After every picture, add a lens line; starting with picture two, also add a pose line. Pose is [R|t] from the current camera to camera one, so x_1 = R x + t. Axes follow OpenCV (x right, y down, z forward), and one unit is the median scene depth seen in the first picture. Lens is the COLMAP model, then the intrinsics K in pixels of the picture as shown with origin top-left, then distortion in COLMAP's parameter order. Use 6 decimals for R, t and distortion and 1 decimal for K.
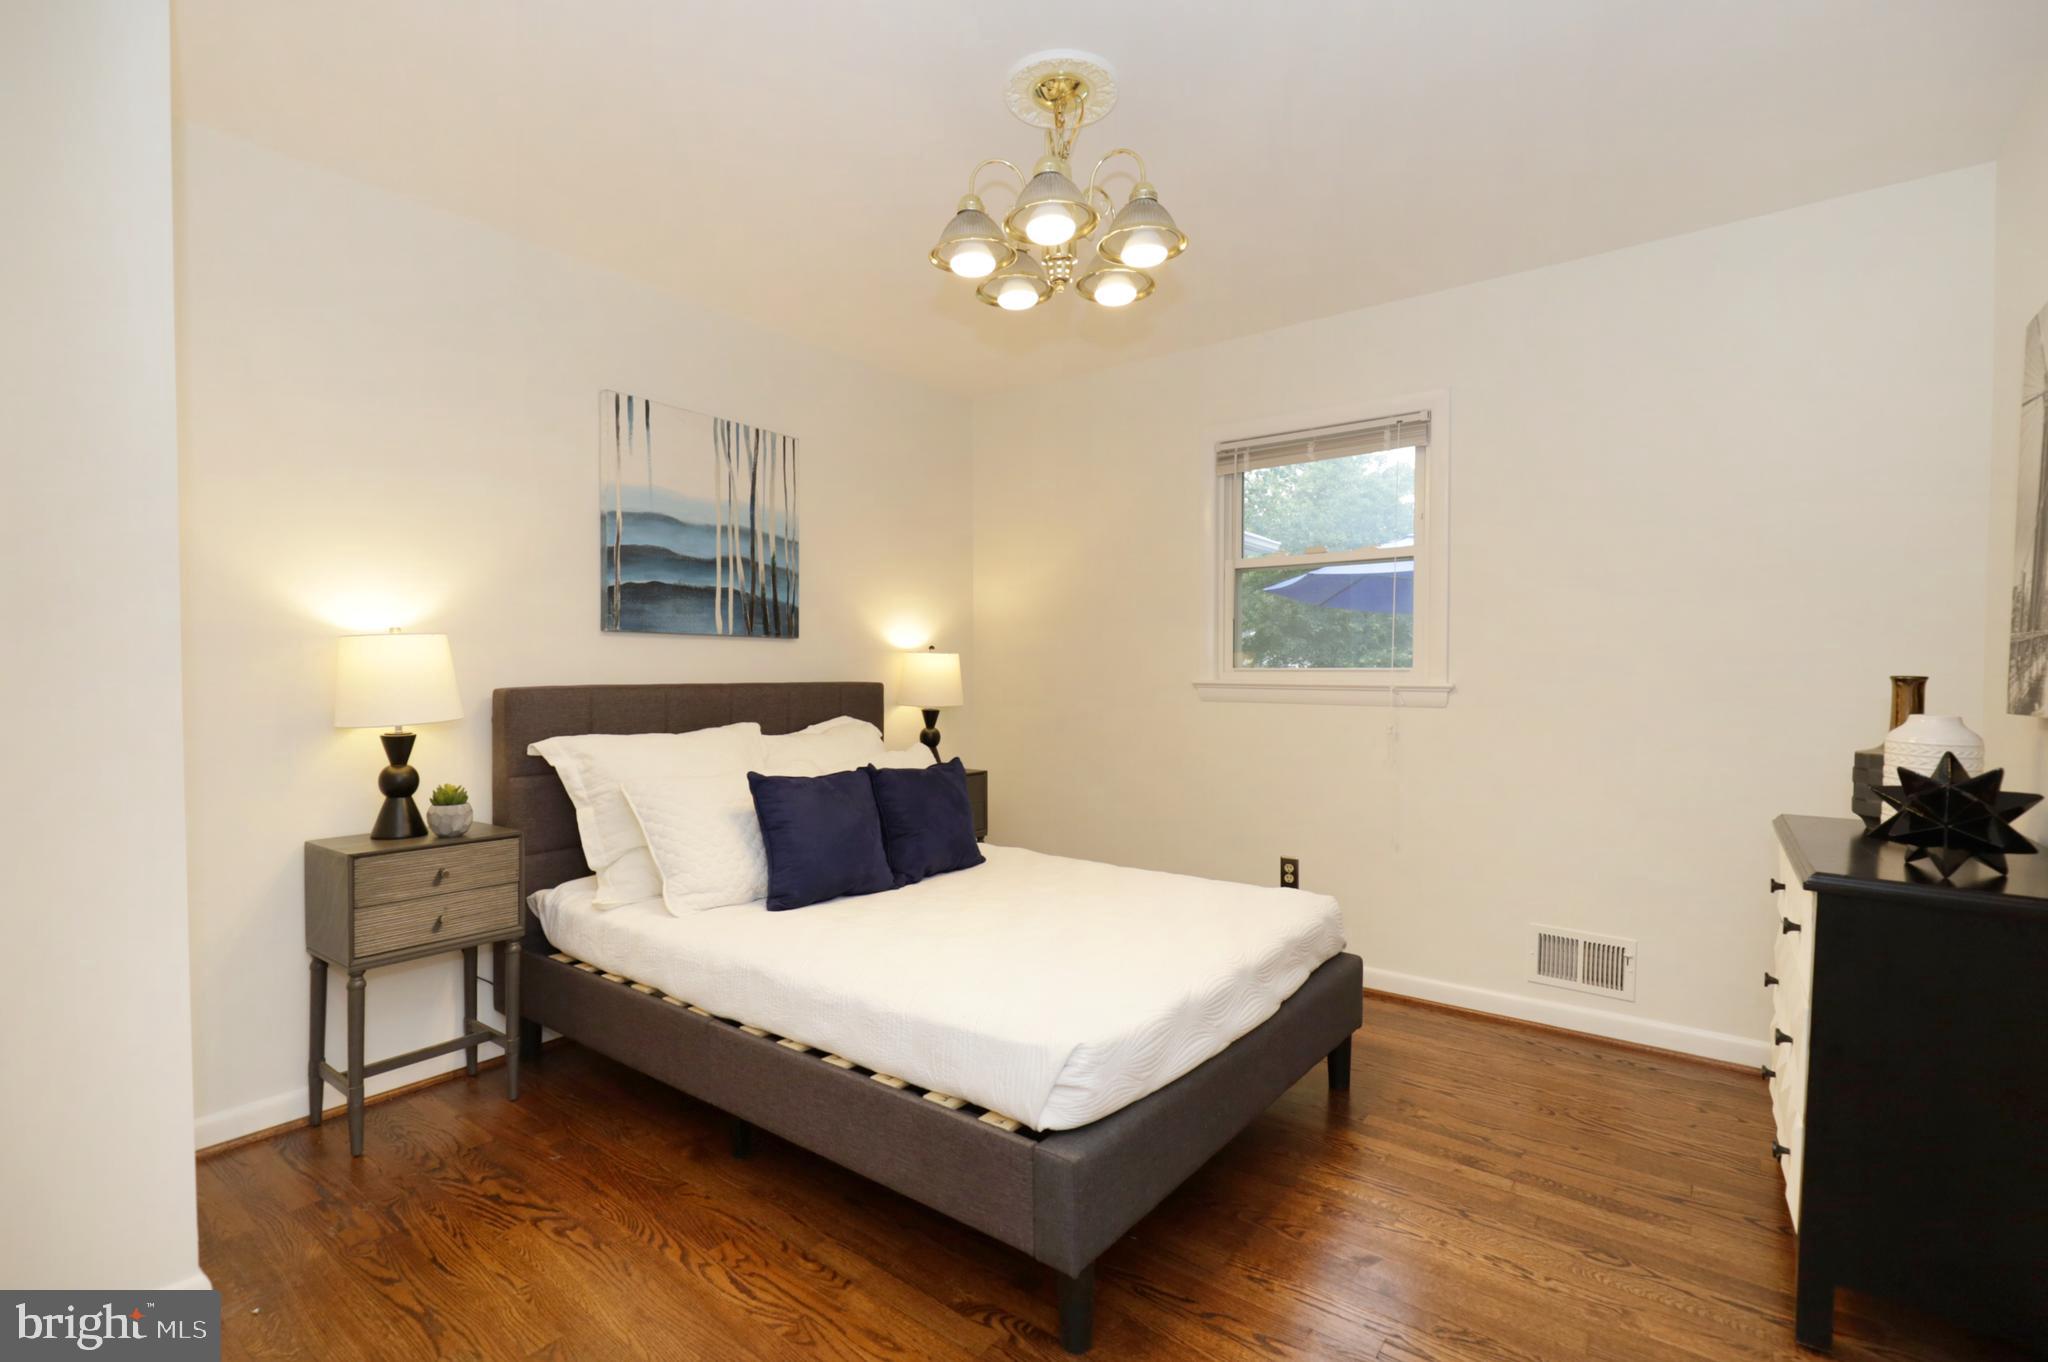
lens RADIAL K [[925.9, 0, 1024.0], [0, 925.9, 681.0], [0, 0, 1]] dist [0.000954, 0.000062]
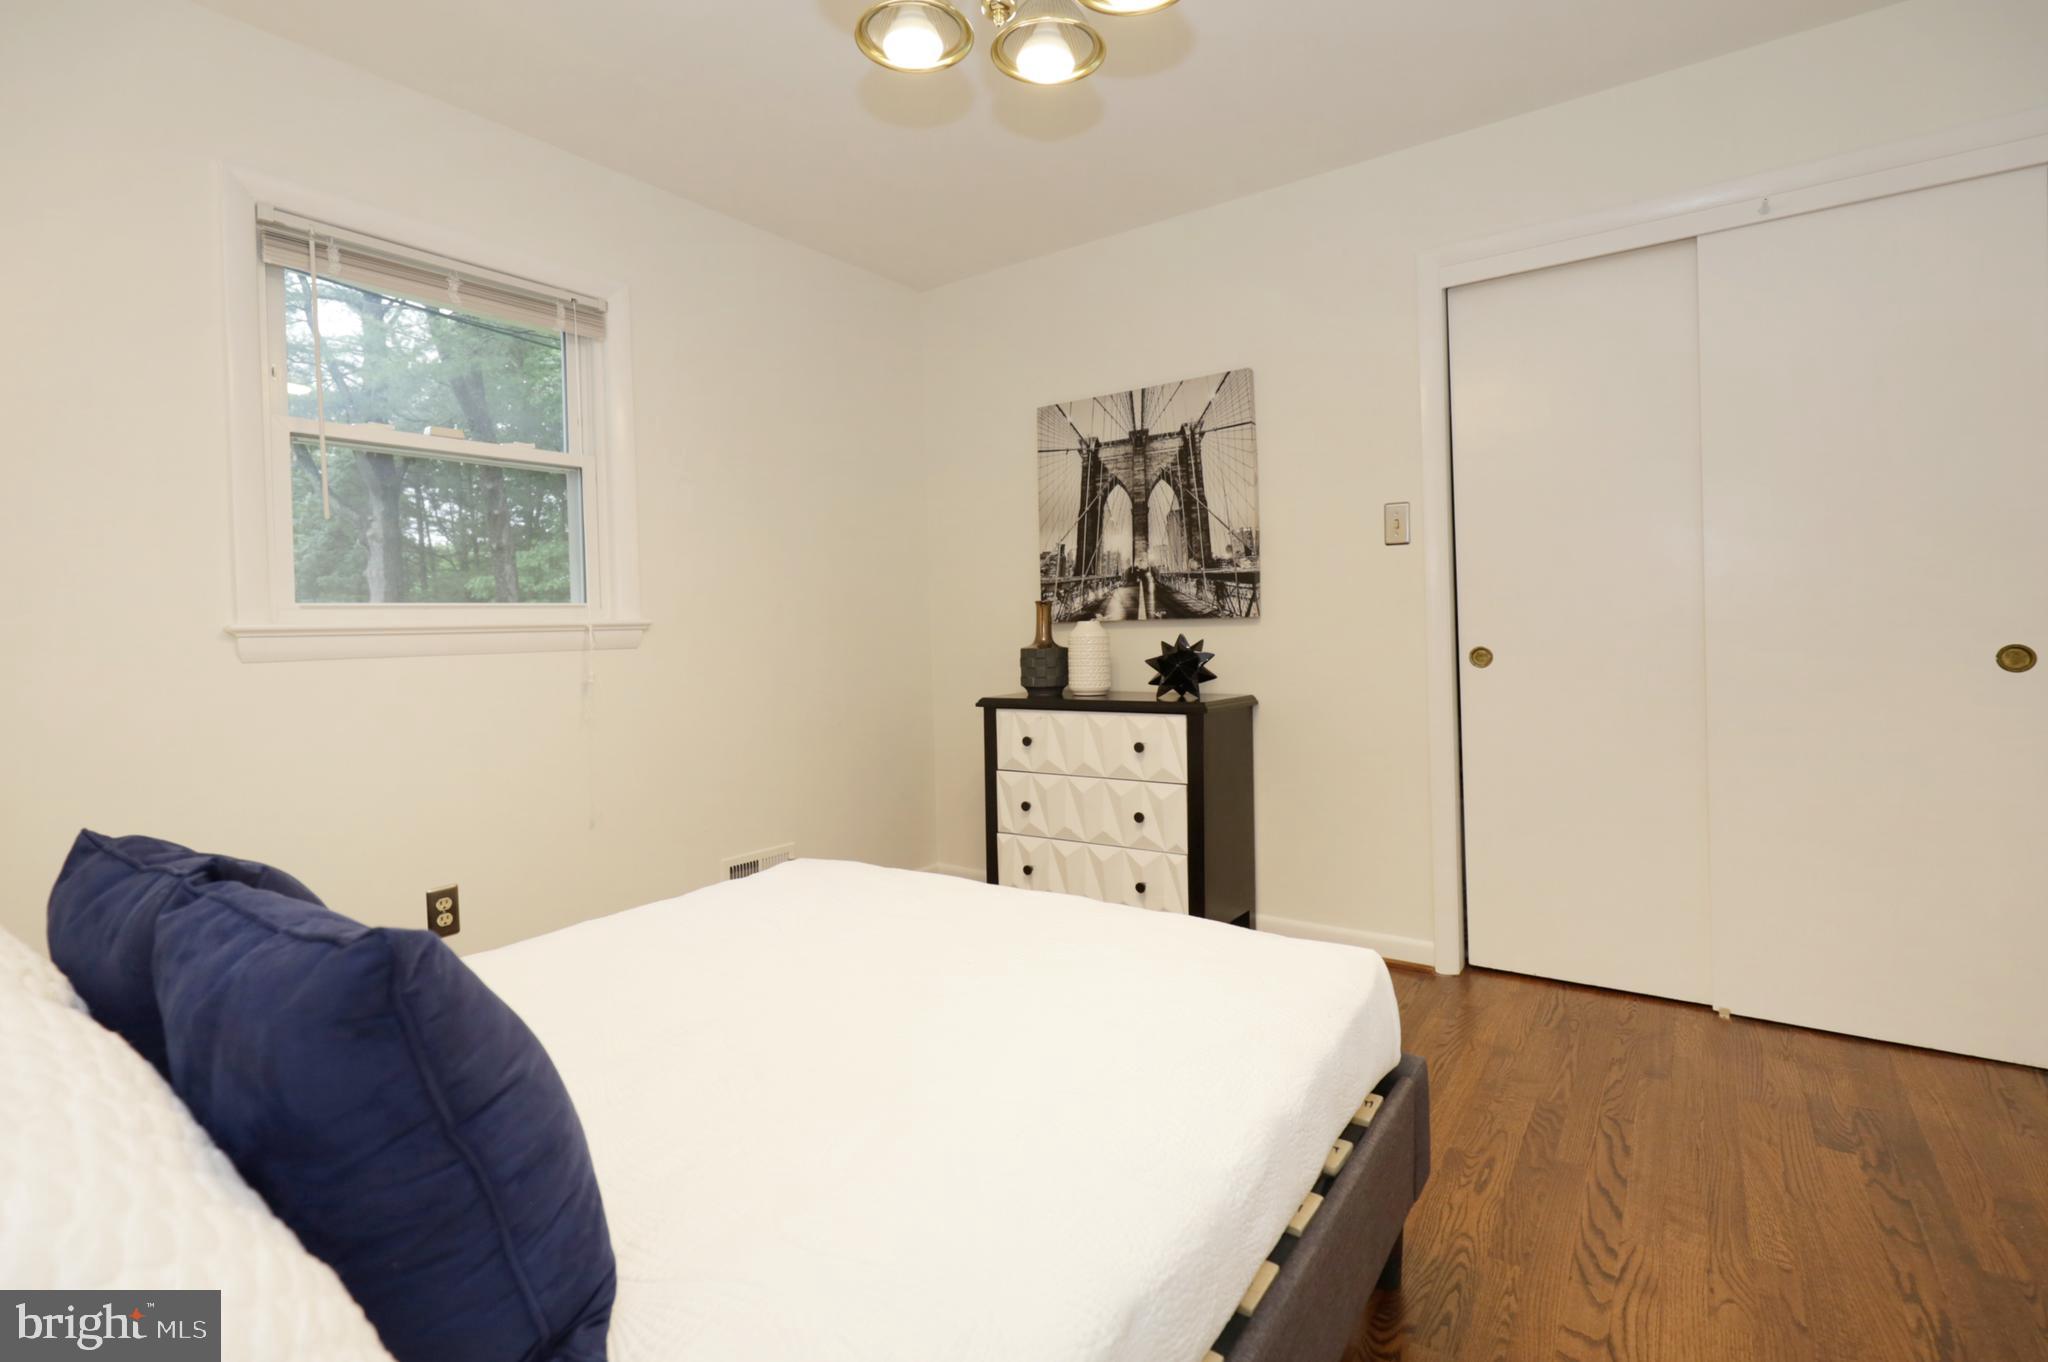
lens RADIAL K [[942.4, 0, 1026.0], [0, 942.4, 599.8], [0, 0, 1]] dist [0.000792, 0.000005]
pose [[-0.069210, 0.012552, 0.997523, -0.444384], [0.031810, 0.999440, -0.010369, 0.005021], [-0.997095, 0.031014, -0.069570, 0.664070]]
